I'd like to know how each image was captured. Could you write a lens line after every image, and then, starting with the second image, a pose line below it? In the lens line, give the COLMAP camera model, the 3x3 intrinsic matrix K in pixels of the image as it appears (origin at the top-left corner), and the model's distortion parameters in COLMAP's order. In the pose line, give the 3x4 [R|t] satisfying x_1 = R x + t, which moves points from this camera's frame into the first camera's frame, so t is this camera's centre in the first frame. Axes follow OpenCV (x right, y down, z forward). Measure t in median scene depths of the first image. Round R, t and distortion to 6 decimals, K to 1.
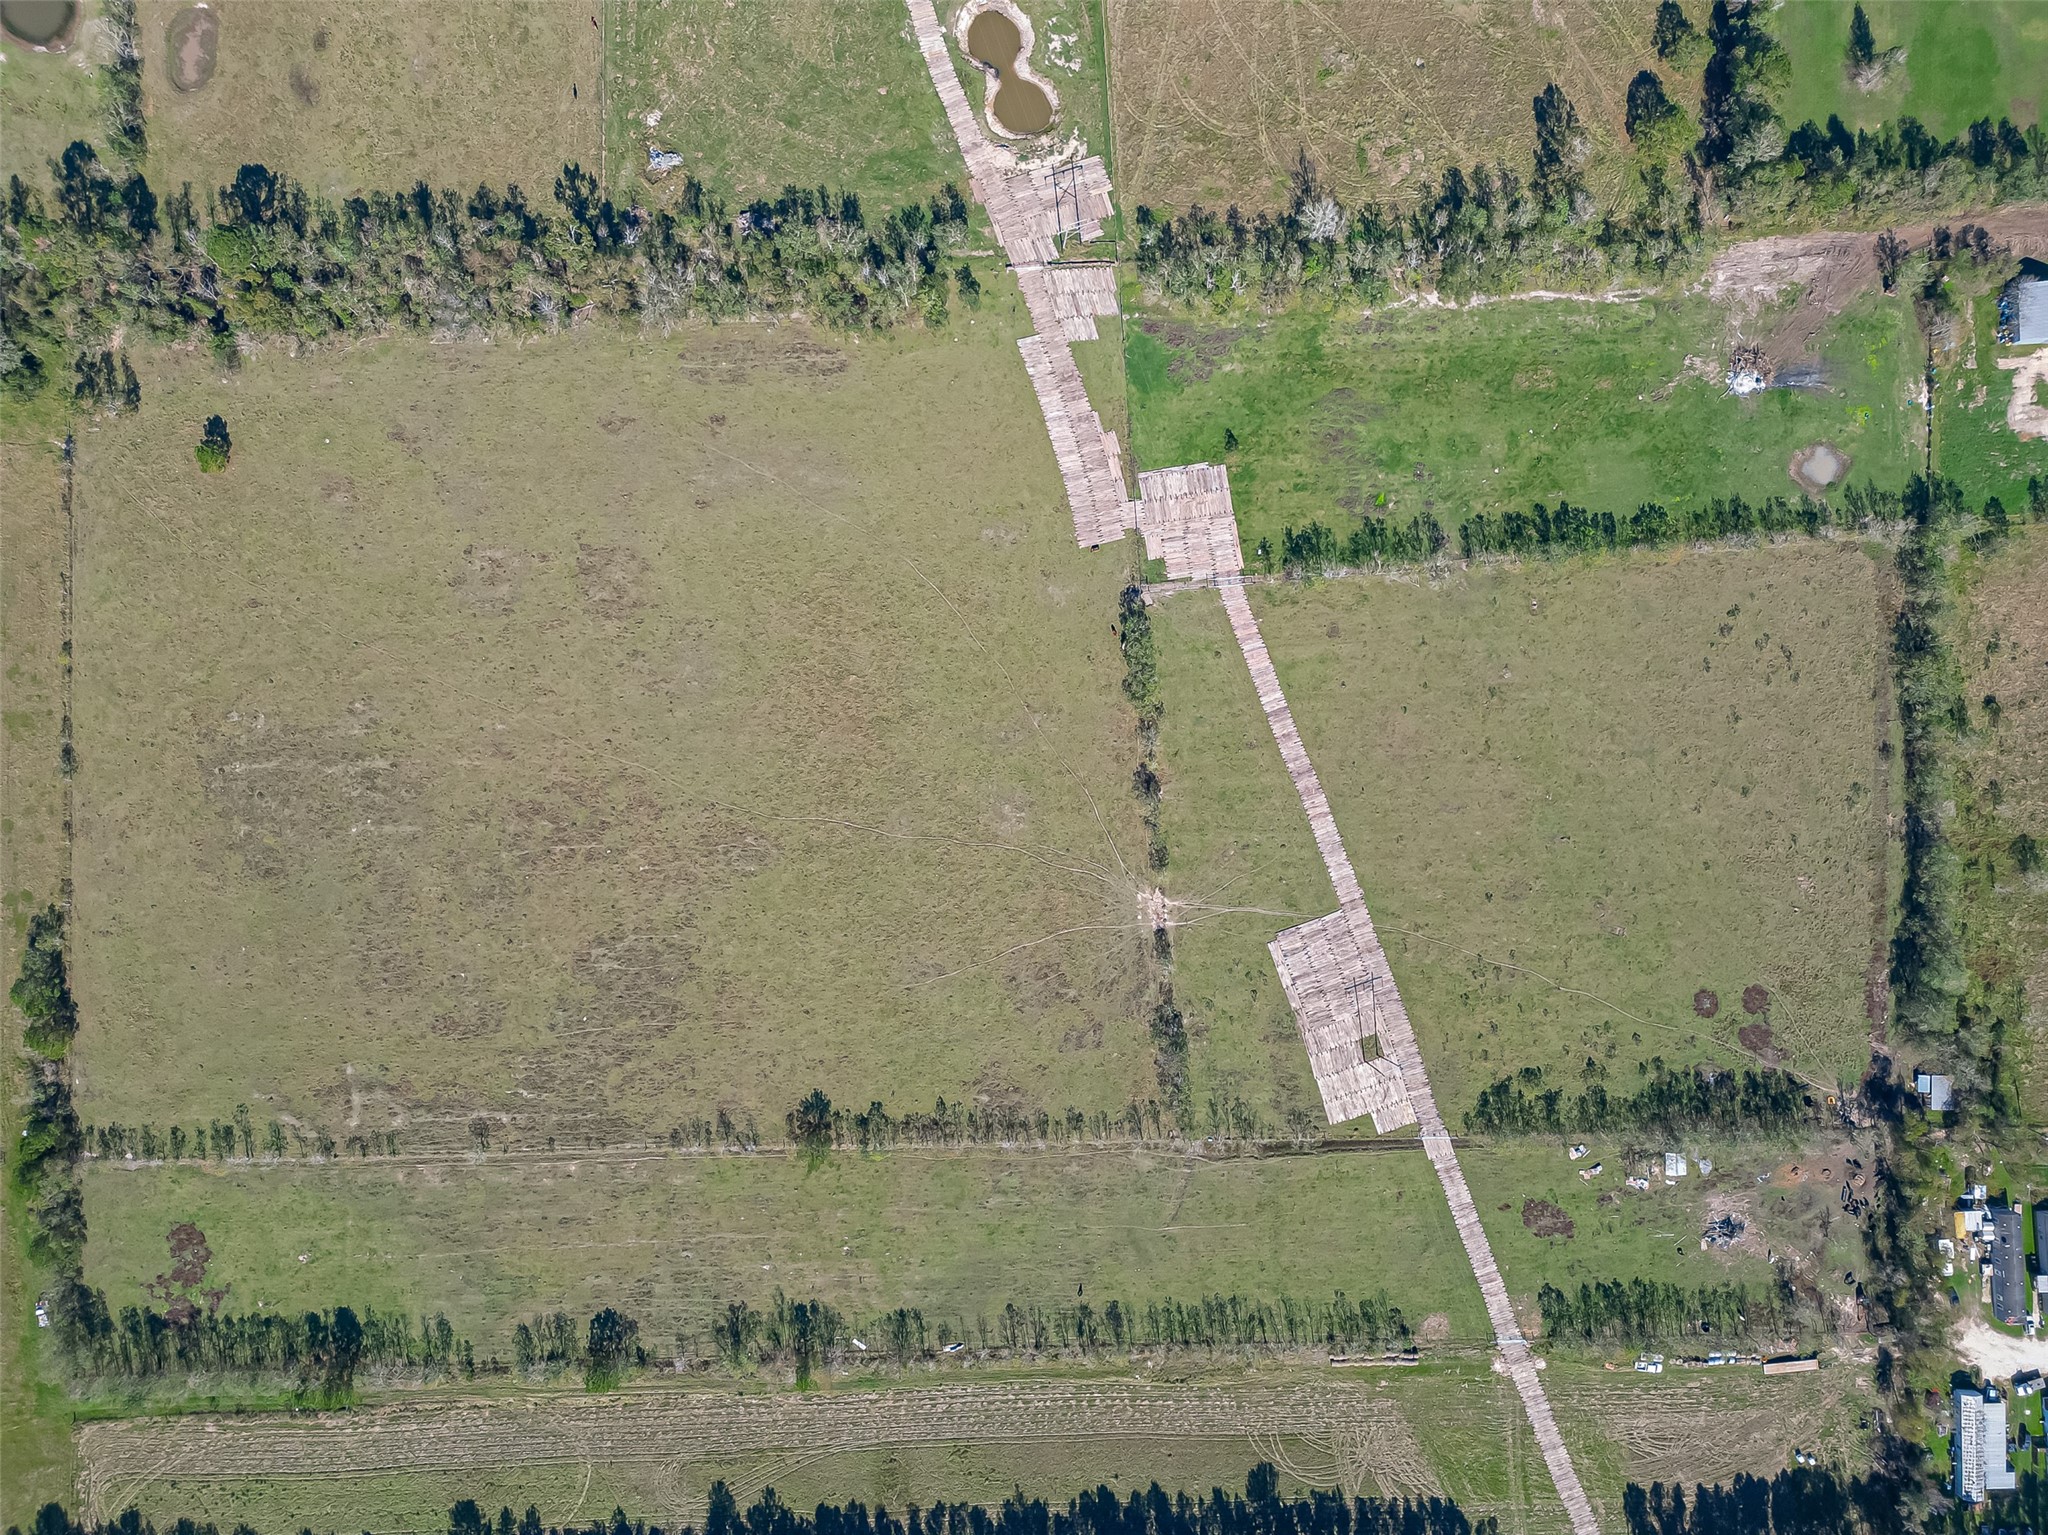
lens RADIAL K [[1420.4, 0, 1023.6], [0, 1420.4, 768.8], [0, 0, 1]] dist [0.081059, -0.076748]
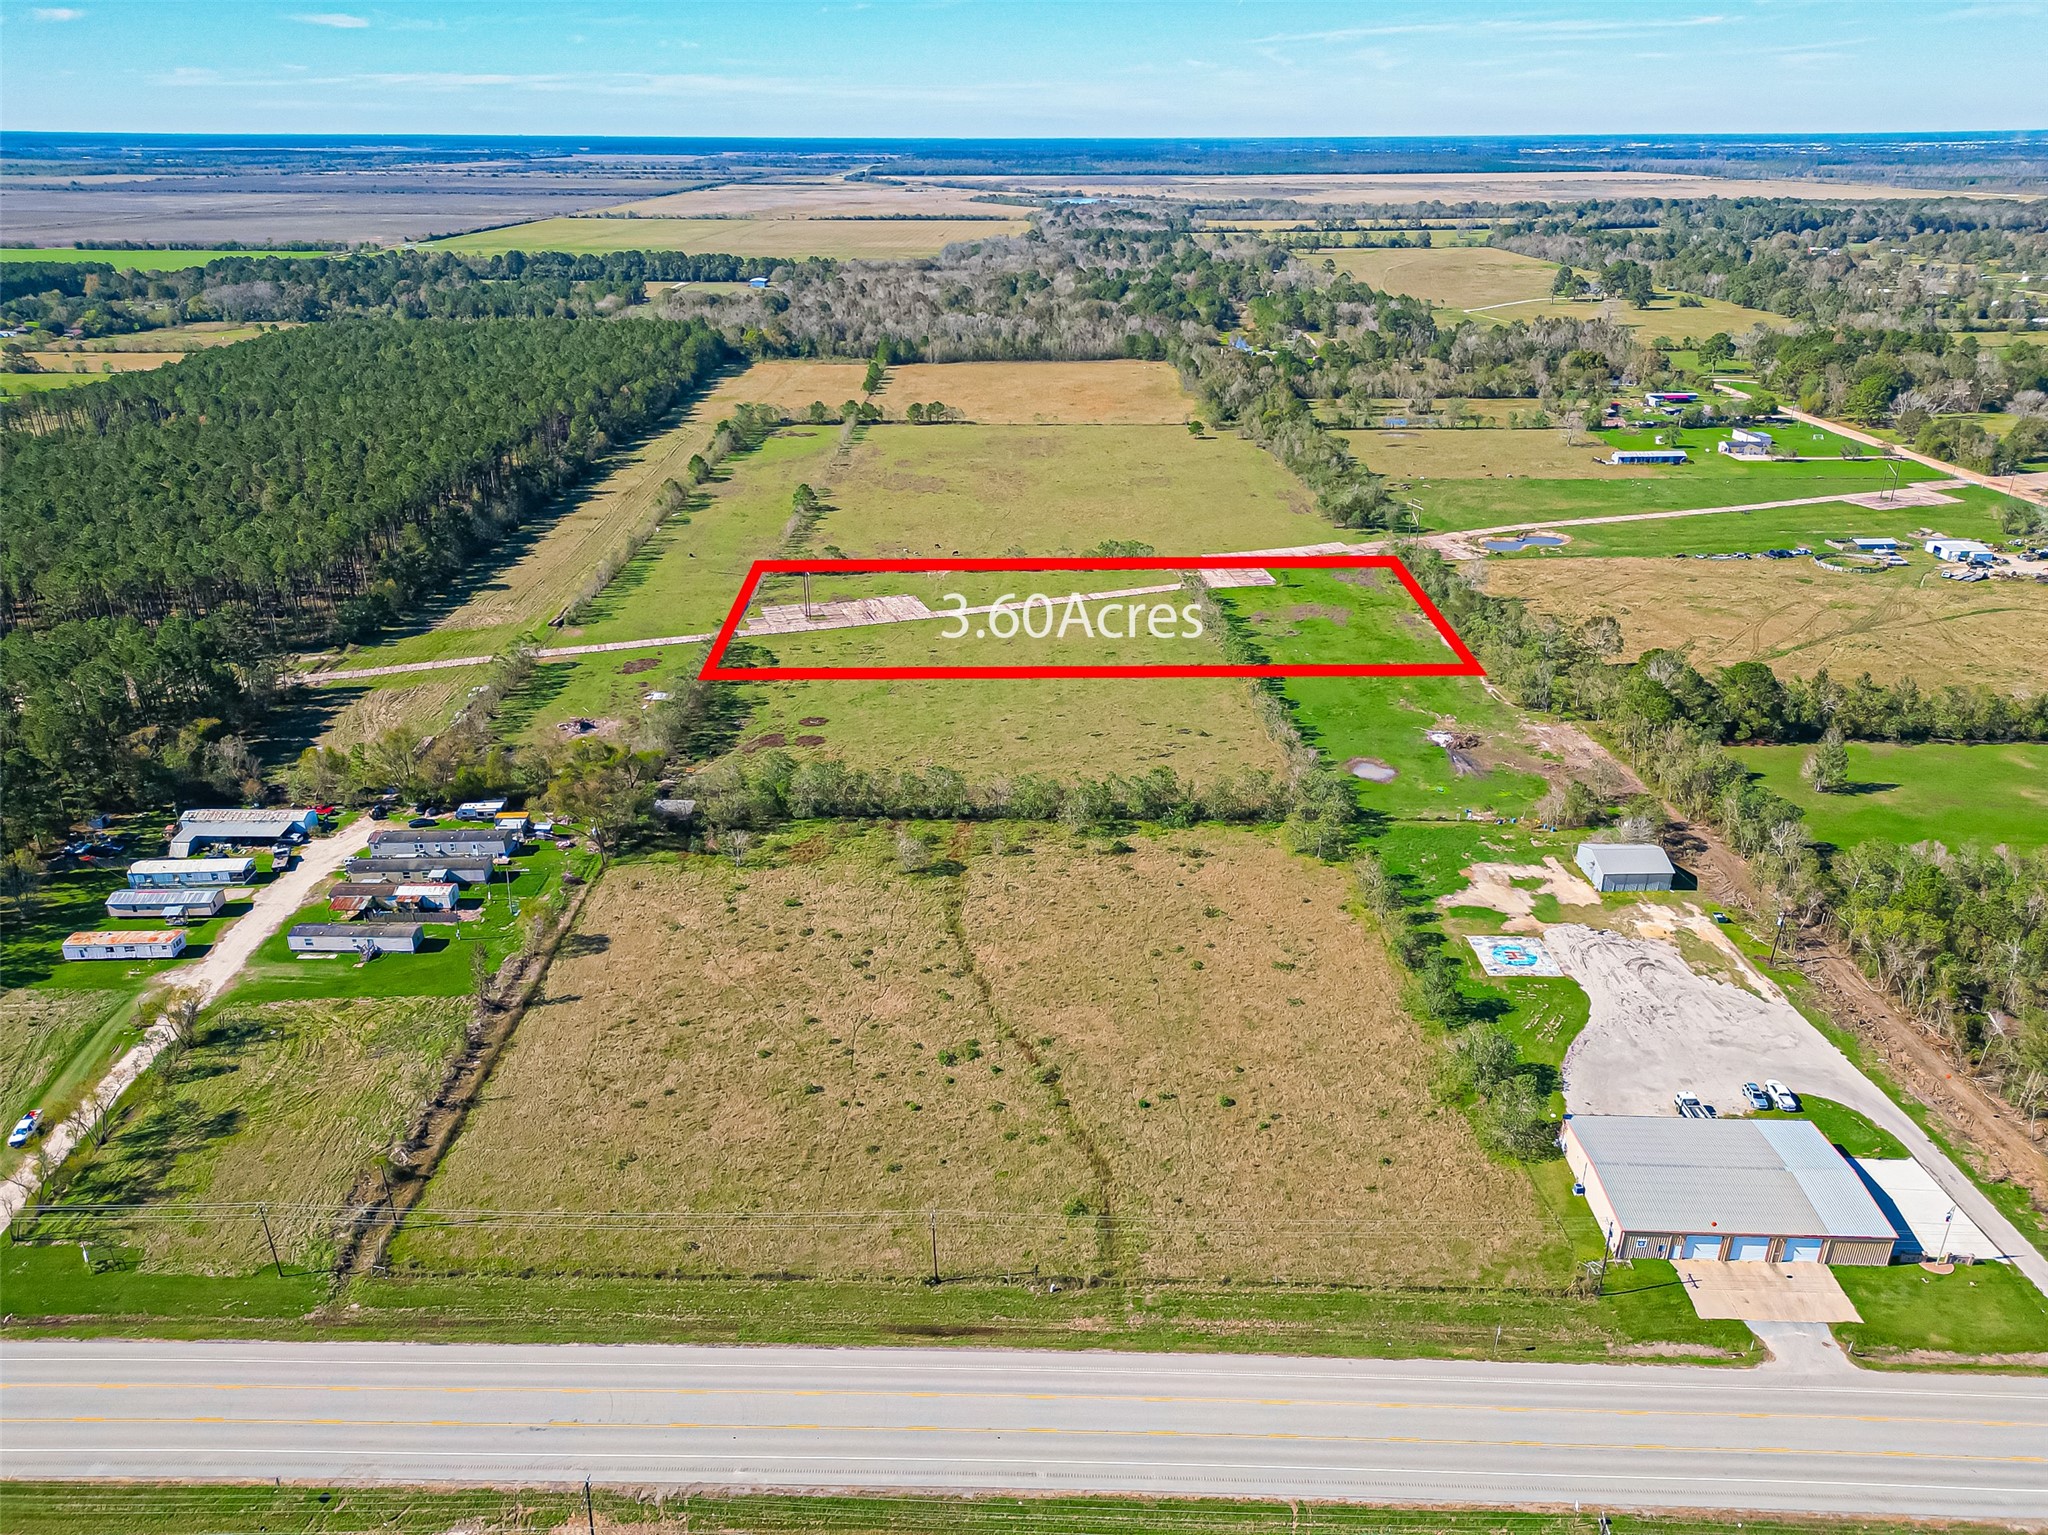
lens RADIAL K [[1420.4, 0, 1023.6], [0, 1420.4, 768.8], [0, 0, 1]] dist [0.081059, -0.076748]
pose [[-0.008766, 0.380458, -0.924757, 1.420837], [-0.999954, 0.000358, 0.009626, 0.005892], [0.003994, 0.924798, 0.380437, 0.660203]]
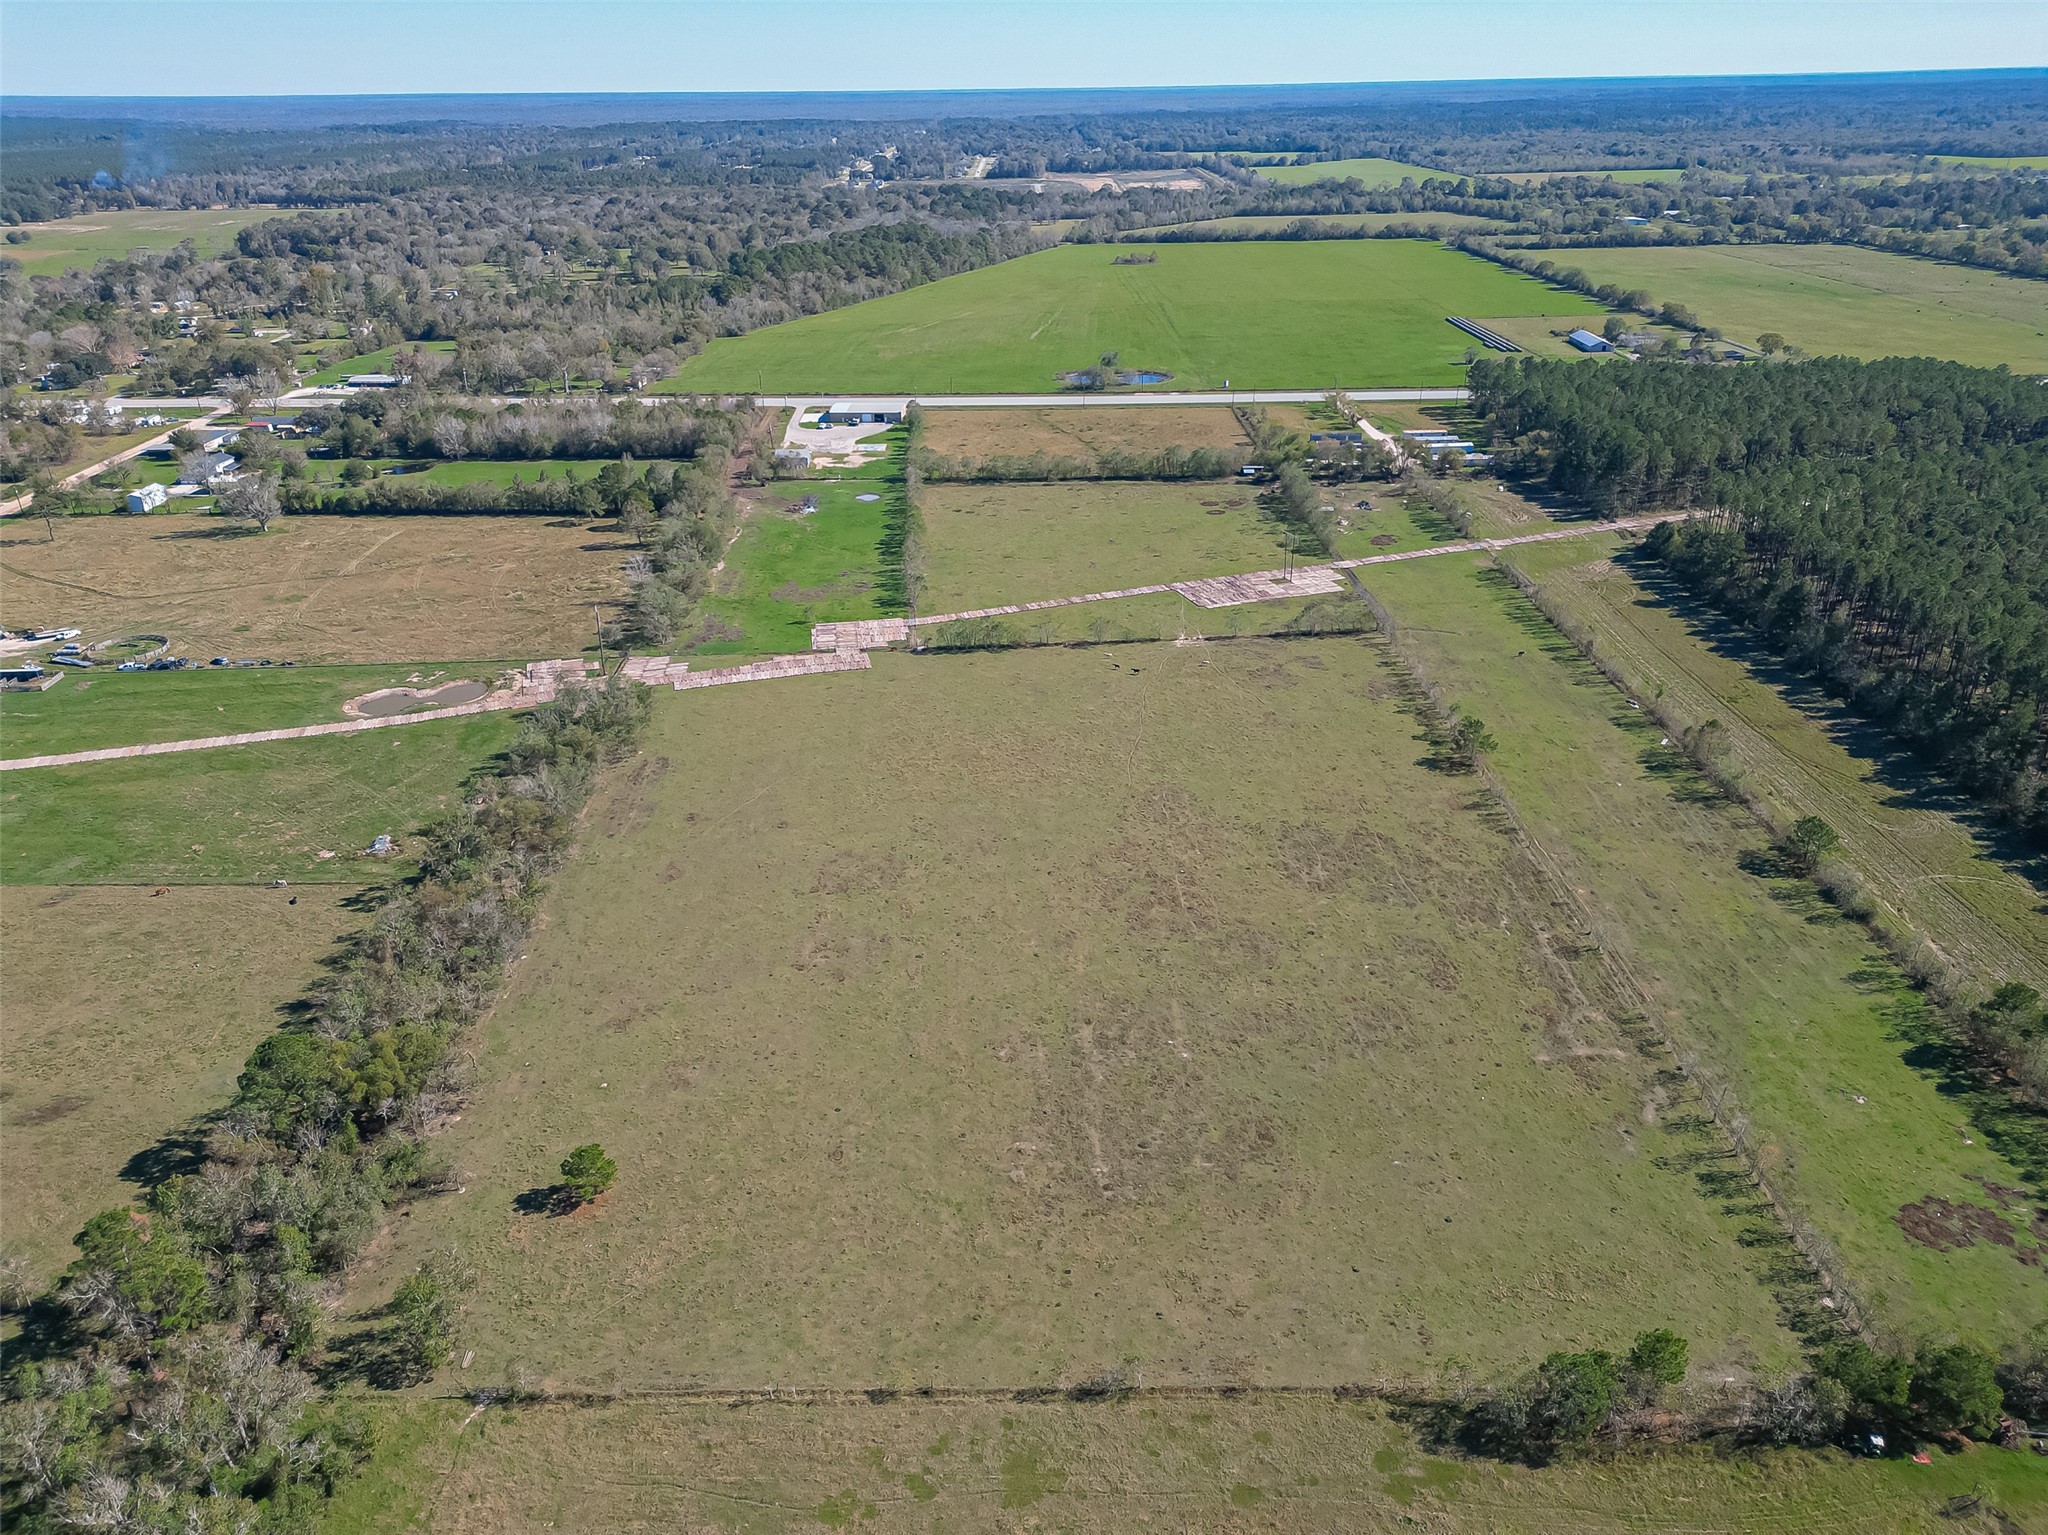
lens RADIAL K [[1423.8, 0, 1024.0], [0, 1423.8, 767.5], [0, 0, 1]] dist [0.077755, -0.072119]
pose [[0.005146, -0.455697, 0.890120, -0.989926], [0.999948, -0.005504, -0.008598, -0.026812], [0.008817, 0.890118, 0.455645, 0.561624]]
